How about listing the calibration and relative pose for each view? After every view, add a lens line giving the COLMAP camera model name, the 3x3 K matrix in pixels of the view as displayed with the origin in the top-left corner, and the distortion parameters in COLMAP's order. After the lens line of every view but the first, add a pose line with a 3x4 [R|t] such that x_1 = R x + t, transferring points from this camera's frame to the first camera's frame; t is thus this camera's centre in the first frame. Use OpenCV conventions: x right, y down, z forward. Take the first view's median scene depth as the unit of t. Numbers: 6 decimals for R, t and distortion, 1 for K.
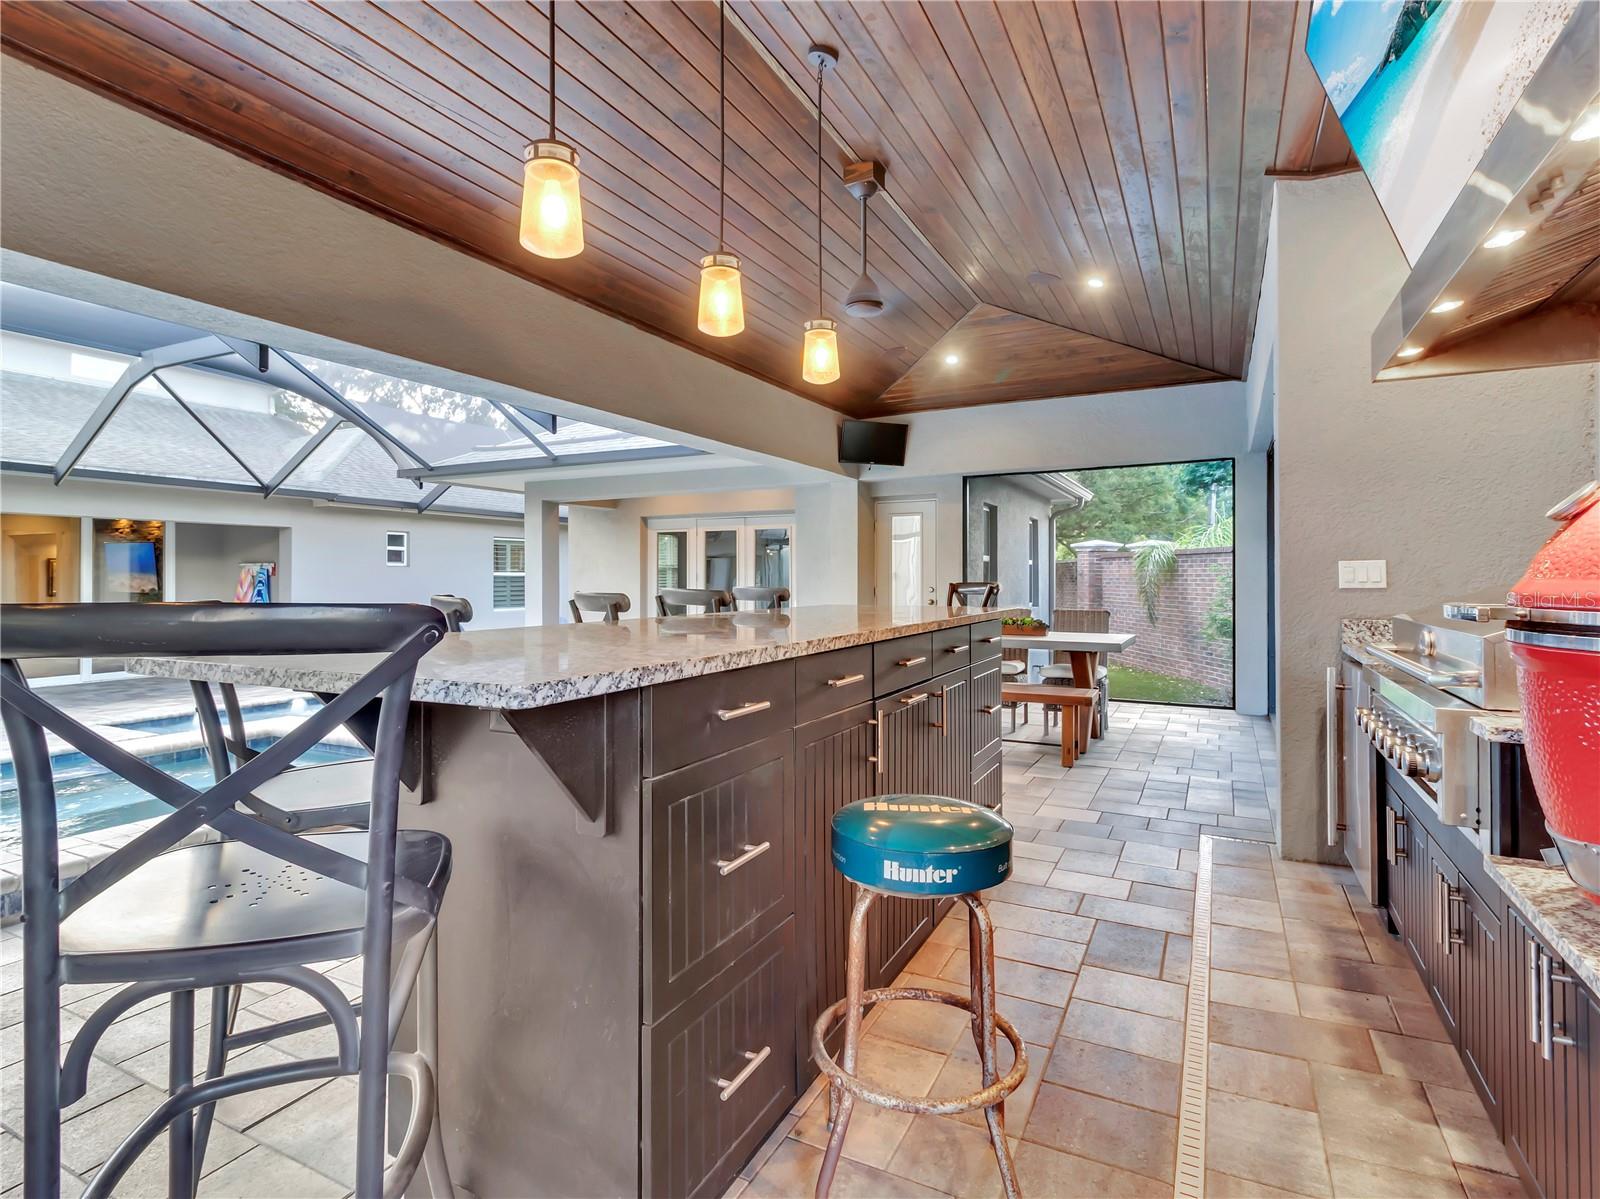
lens RADIAL K [[835.9, 0, 806.1], [0, 835.9, 576.8], [0, 0, 1]] dist [0.000782, 0.000320]
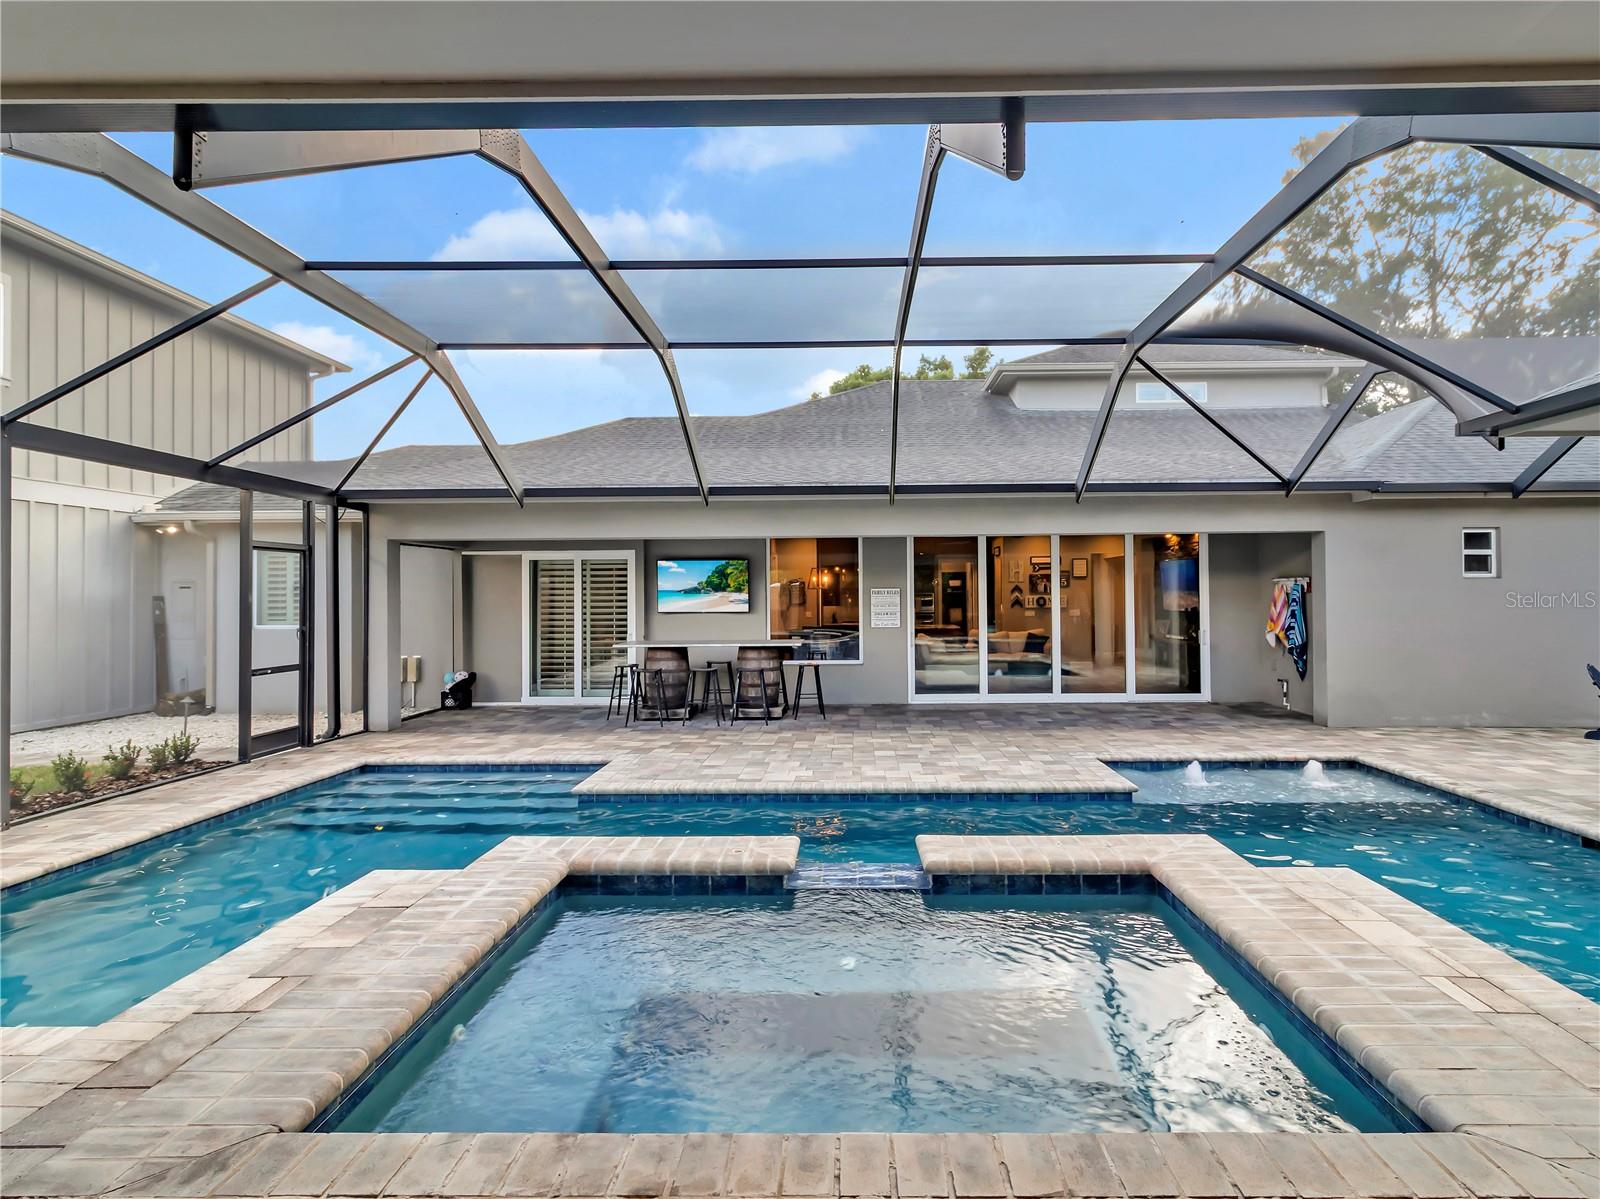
lens RADIAL K [[866.7, 0, 817.7], [0, 866.7, 580.8], [0, 0, 1]] dist [-0.001212, -0.000410]
pose [[0.423917, -0.019747, -0.905486, -0.075387], [0.008440, 0.999805, -0.017853, -0.001993], [0.905662, -0.000074, 0.424001, 0.207323]]
